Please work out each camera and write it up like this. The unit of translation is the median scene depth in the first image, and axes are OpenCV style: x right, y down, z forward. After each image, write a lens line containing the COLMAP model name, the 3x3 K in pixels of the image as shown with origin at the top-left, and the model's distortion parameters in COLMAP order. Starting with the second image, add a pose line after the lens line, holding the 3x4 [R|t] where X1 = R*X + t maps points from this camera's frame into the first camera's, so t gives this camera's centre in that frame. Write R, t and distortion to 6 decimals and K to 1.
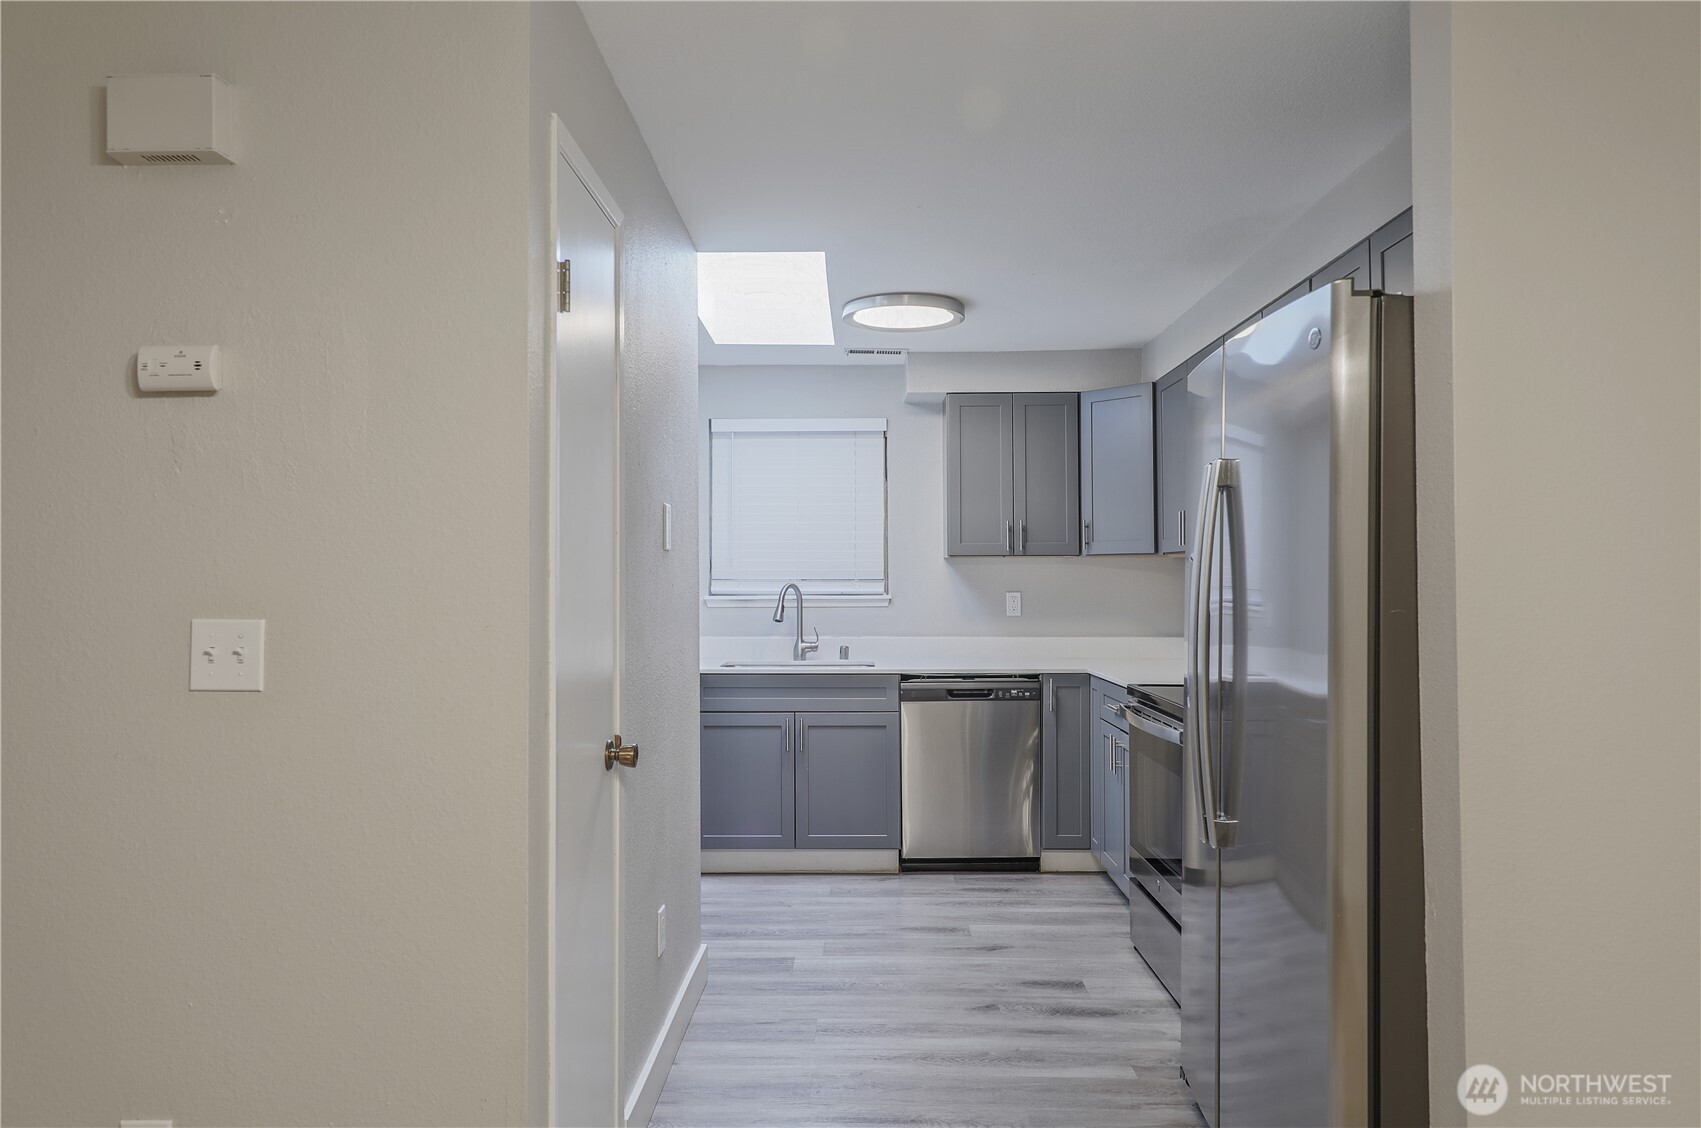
lens RADIAL K [[1127.0, 0, 845.0], [0, 1127.0, 559.6], [0, 0, 1]] dist [0.014396, 0.001551]
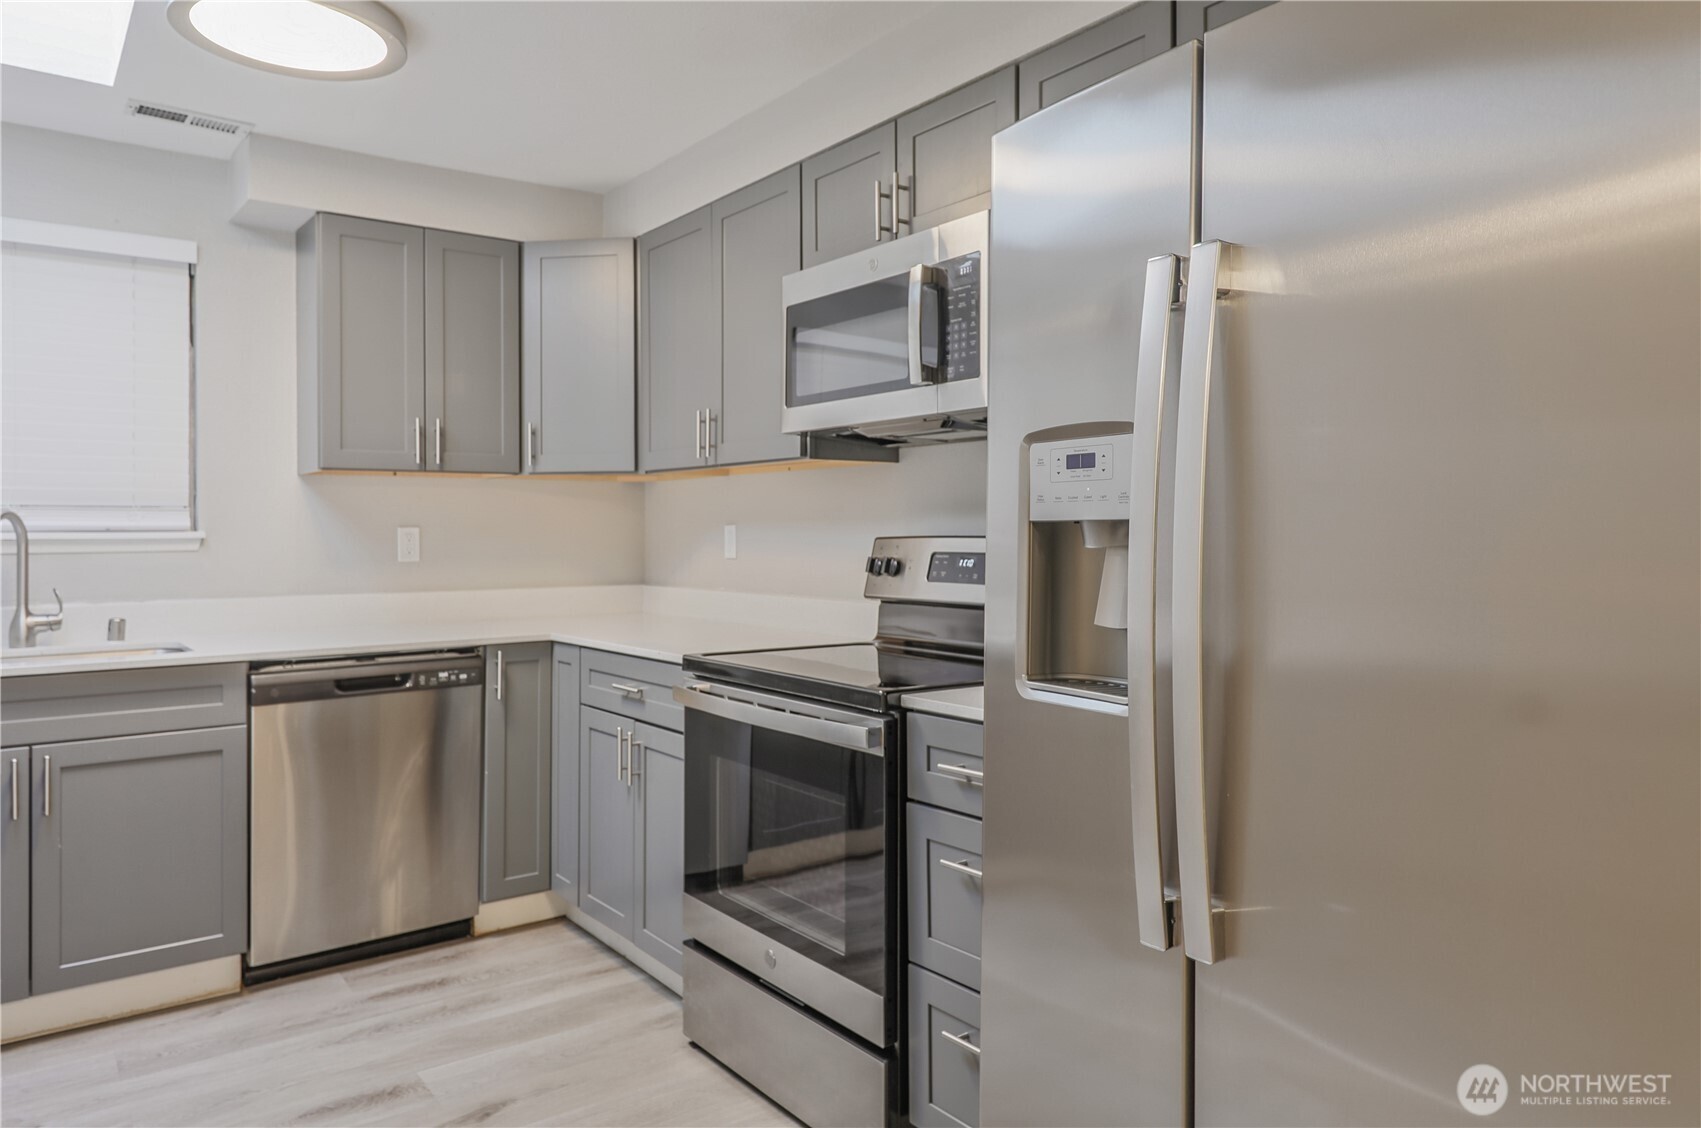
lens RADIAL K [[1127.0, 0, 838.3], [0, 1127.0, 527.9], [0, 0, 1]] dist [0.014396, 0.001551]
pose [[0.796002, -0.000557, 0.605294, -0.064708], [-0.007518, 0.999913, 0.010807, 0.022139], [-0.605247, -0.013153, 0.795929, 0.329388]]
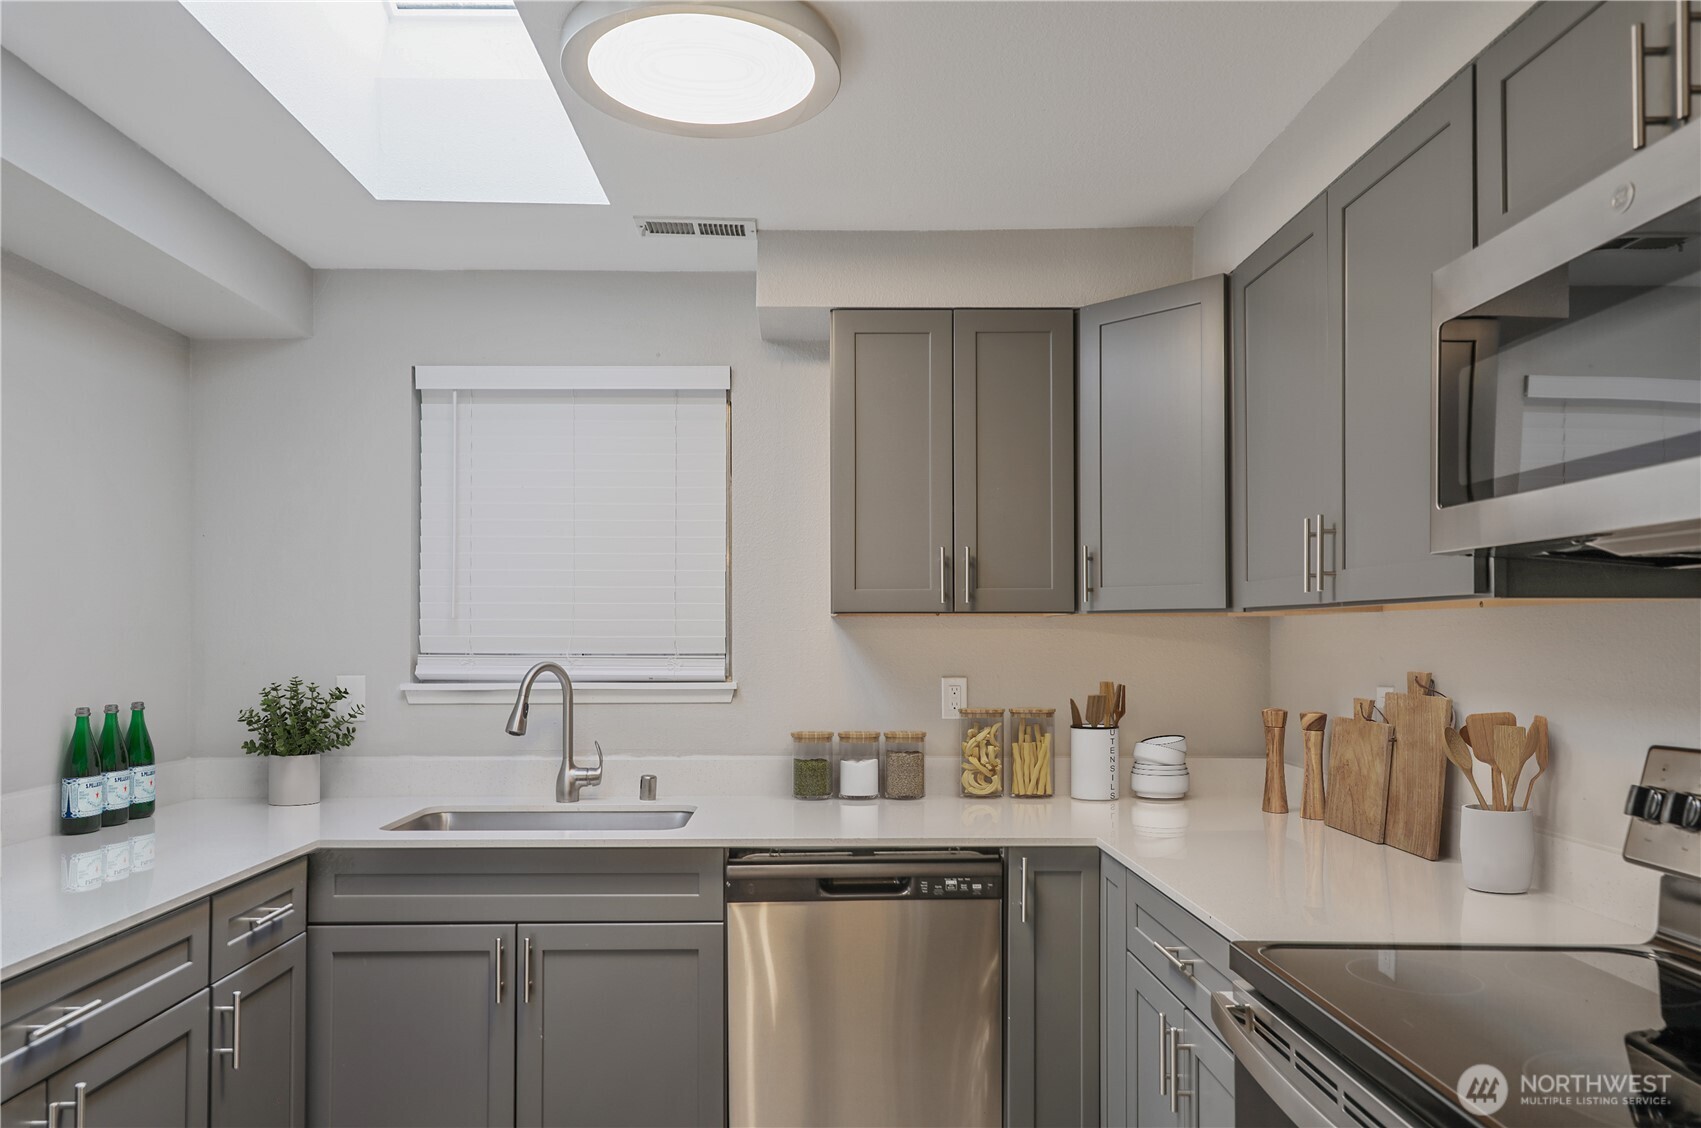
lens RADIAL K [[1127.0, 0, 824.7], [0, 1127.0, 612.9], [0, 0, 1]] dist [0.014396, 0.001551]
pose [[0.999737, 0.003869, 0.022608, 0.079827], [-0.003762, 0.999982, -0.004776, -0.000504], [-0.022626, 0.004690, 0.999733, 0.487009]]
